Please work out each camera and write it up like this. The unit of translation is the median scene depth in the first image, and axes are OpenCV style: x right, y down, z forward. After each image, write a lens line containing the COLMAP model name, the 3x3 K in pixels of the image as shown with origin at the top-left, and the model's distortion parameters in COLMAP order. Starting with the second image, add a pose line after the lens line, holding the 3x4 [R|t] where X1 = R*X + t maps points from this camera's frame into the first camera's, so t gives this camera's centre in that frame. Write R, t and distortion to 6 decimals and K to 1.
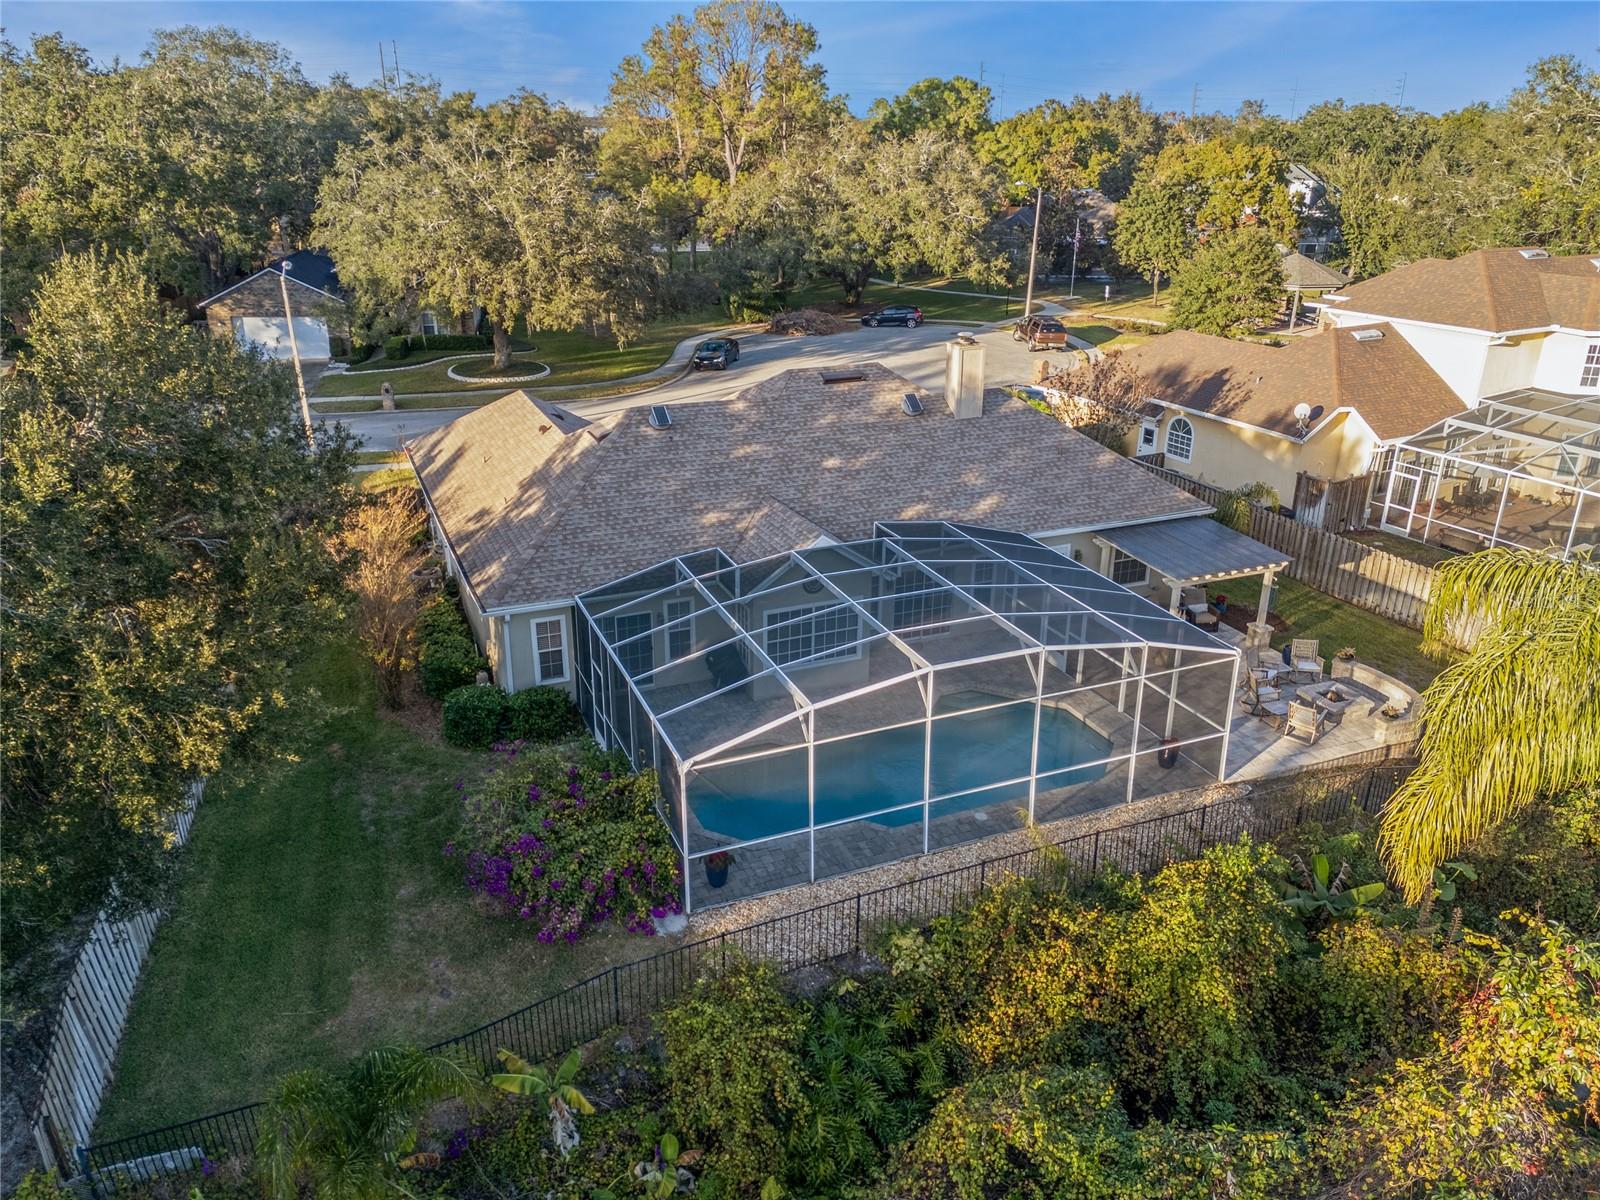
lens RADIAL K [[1137.7, 0, 798.0], [0, 1137.7, 598.7], [0, 0, 1]] dist [0.036738, -0.022163]
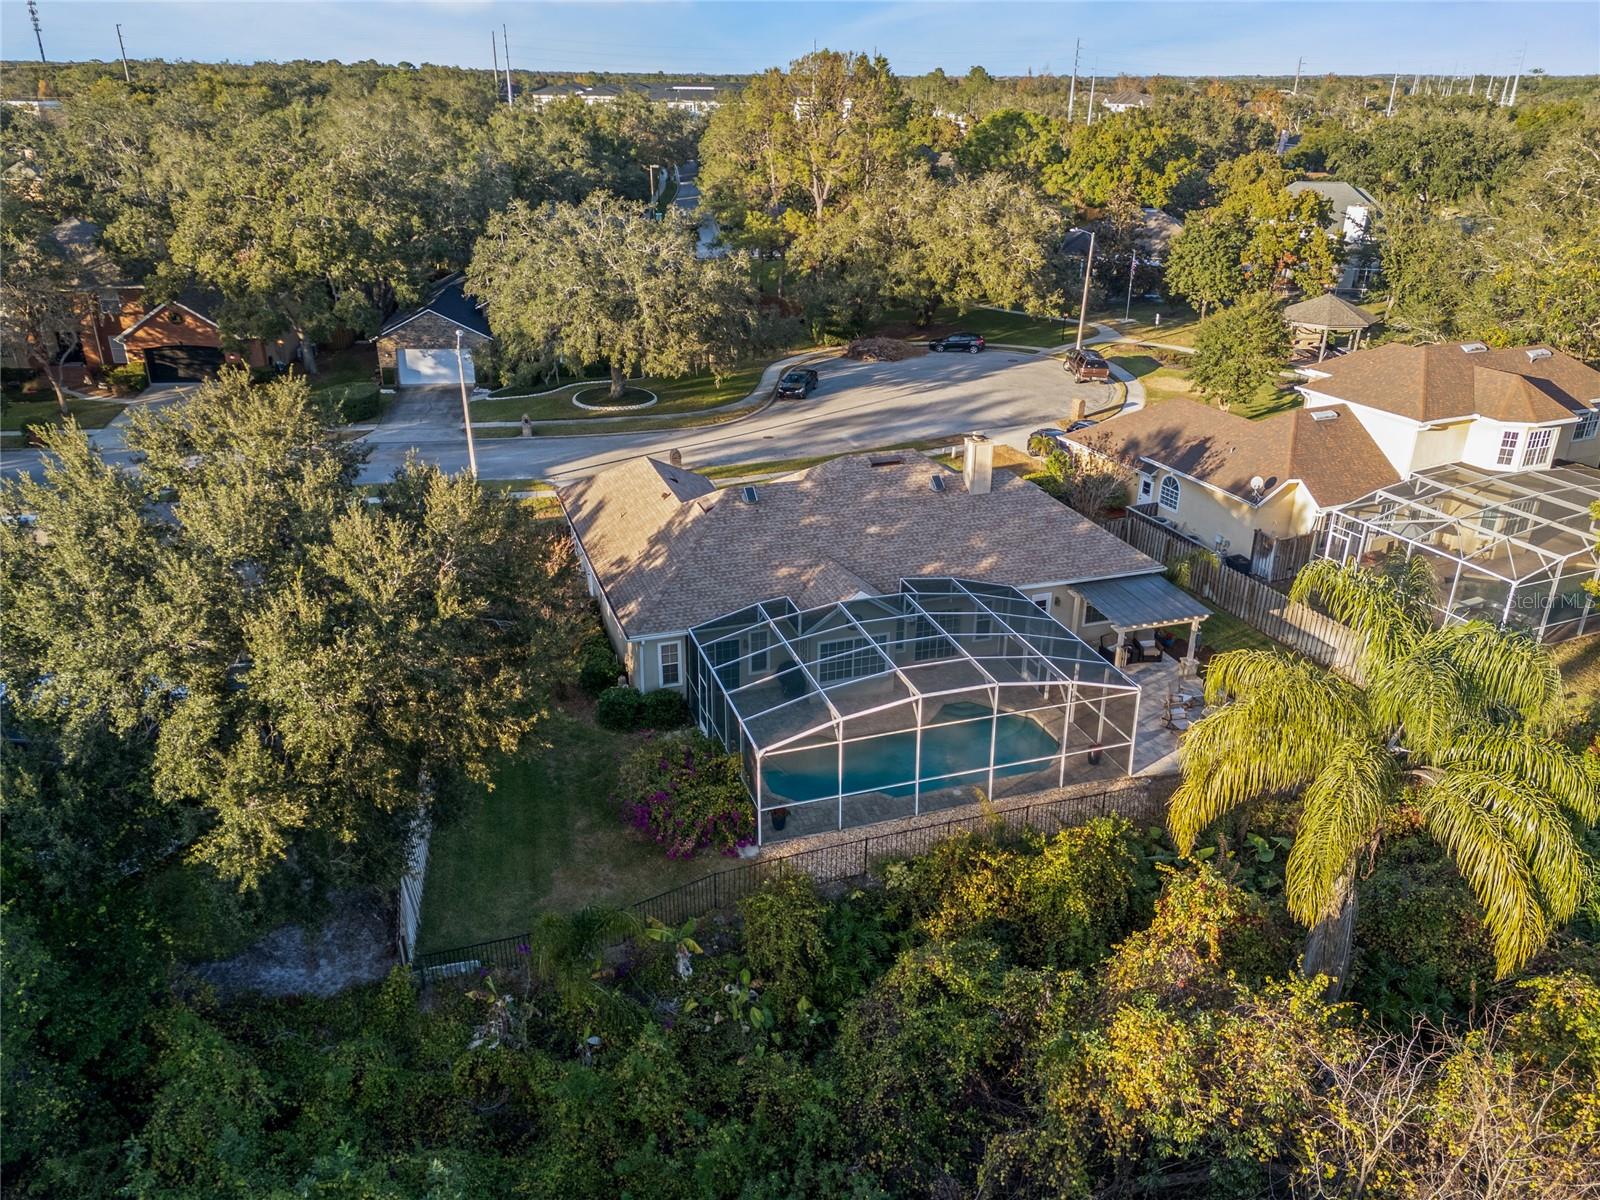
lens RADIAL K [[1137.7, 0, 796.2], [0, 1137.7, 602.4], [0, 0, 1]] dist [0.036738, -0.022163]
pose [[0.996923, 0.032524, -0.071318, 0.036316], [-0.030001, 0.998896, 0.036161, -0.077697], [0.072415, -0.033910, 0.996798, -0.364178]]
